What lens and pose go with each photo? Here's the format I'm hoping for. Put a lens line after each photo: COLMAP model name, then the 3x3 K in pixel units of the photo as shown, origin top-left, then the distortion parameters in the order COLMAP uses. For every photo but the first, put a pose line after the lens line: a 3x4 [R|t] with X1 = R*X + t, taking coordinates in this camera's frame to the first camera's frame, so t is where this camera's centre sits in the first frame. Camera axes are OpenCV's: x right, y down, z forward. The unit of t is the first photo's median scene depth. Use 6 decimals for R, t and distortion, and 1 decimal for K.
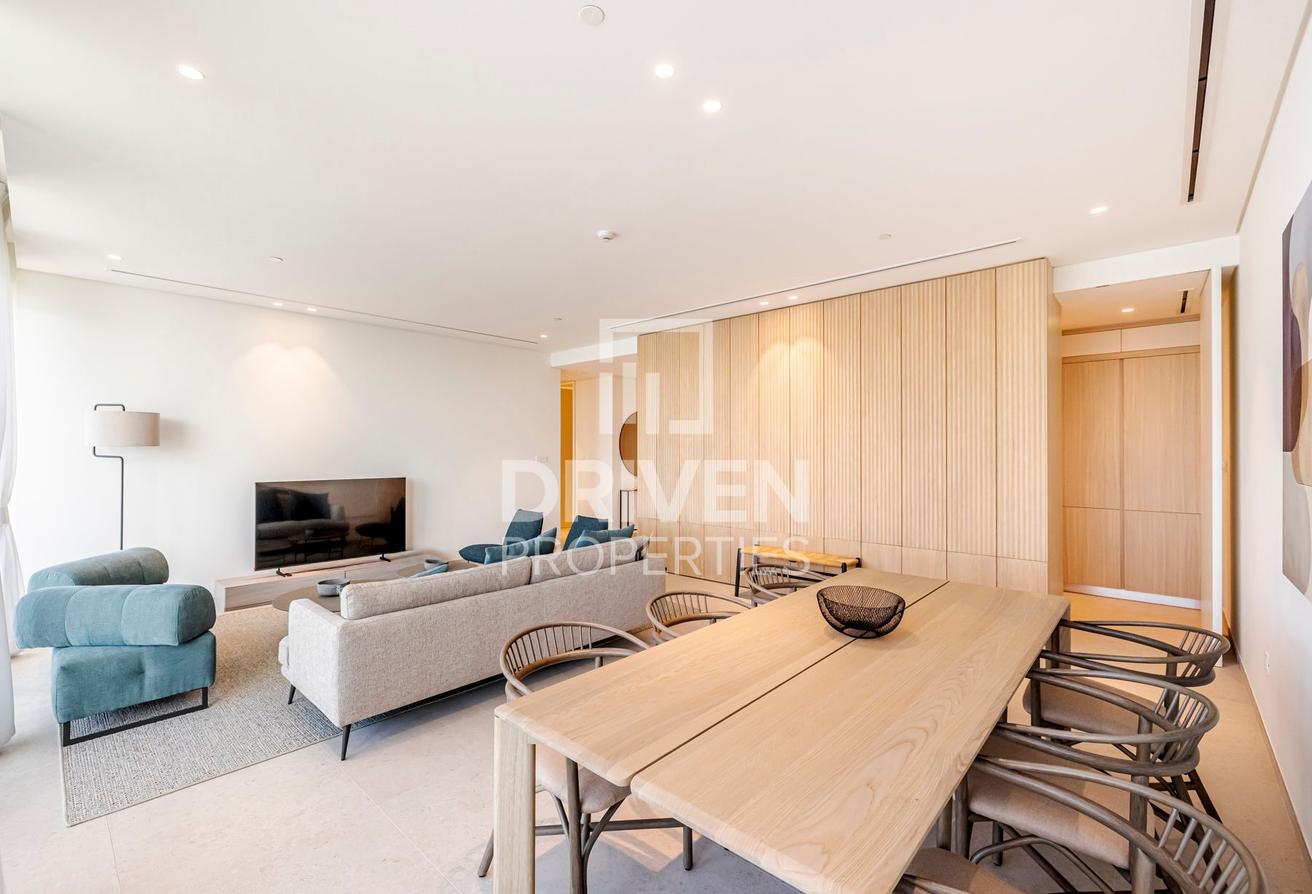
lens RADIAL K [[566.2, 0, 655.5], [0, 566.2, 447.4], [0, 0, 1]] dist [-0.014416, -0.000975]
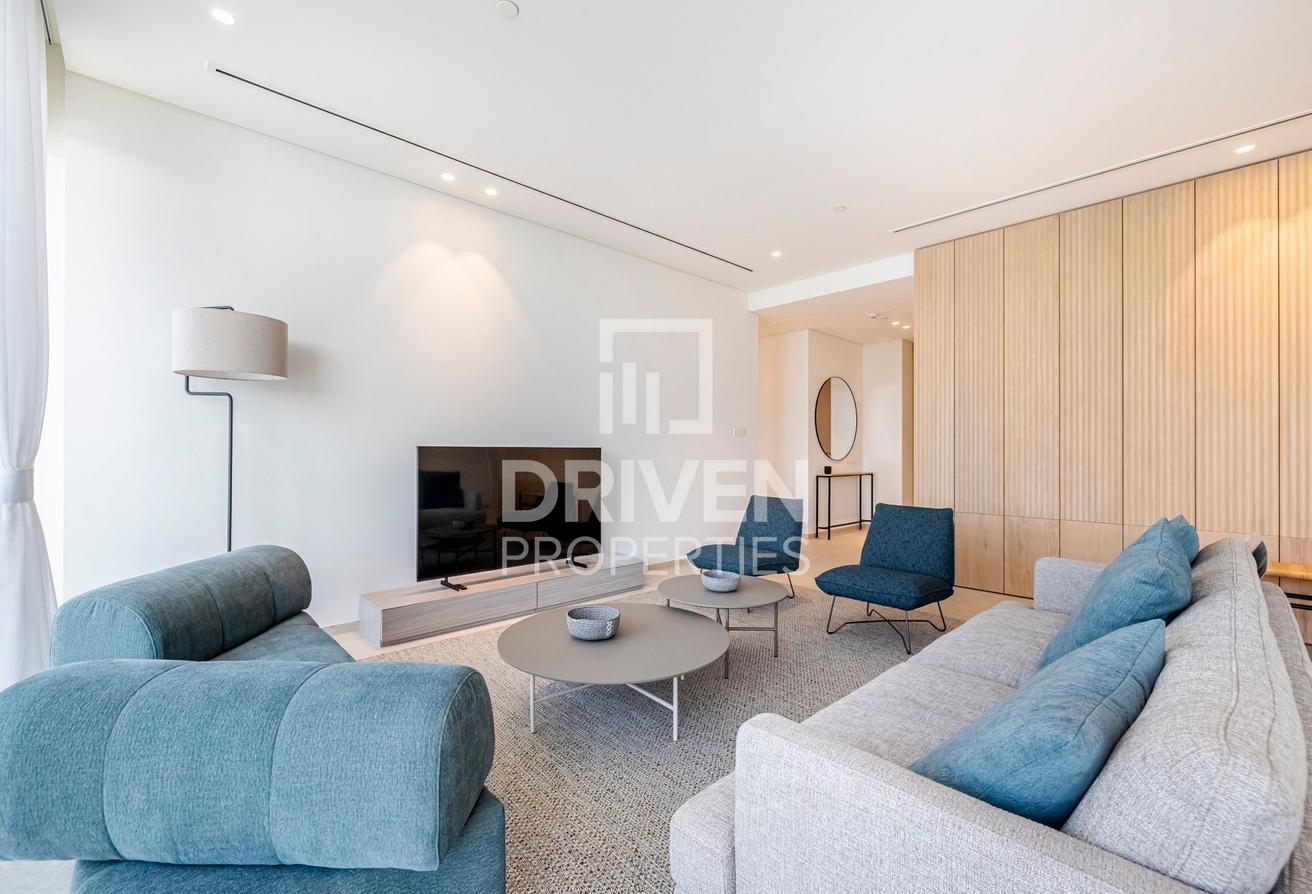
lens RADIAL K [[566.2, 0, 662.1], [0, 566.2, 449.1], [0, 0, 1]] dist [-0.014416, -0.000975]
pose [[0.996378, 0.004256, -0.084928, -0.401826], [-0.003625, 0.999965, 0.007580, 0.064322], [0.084958, -0.007244, 0.996358, 0.398539]]
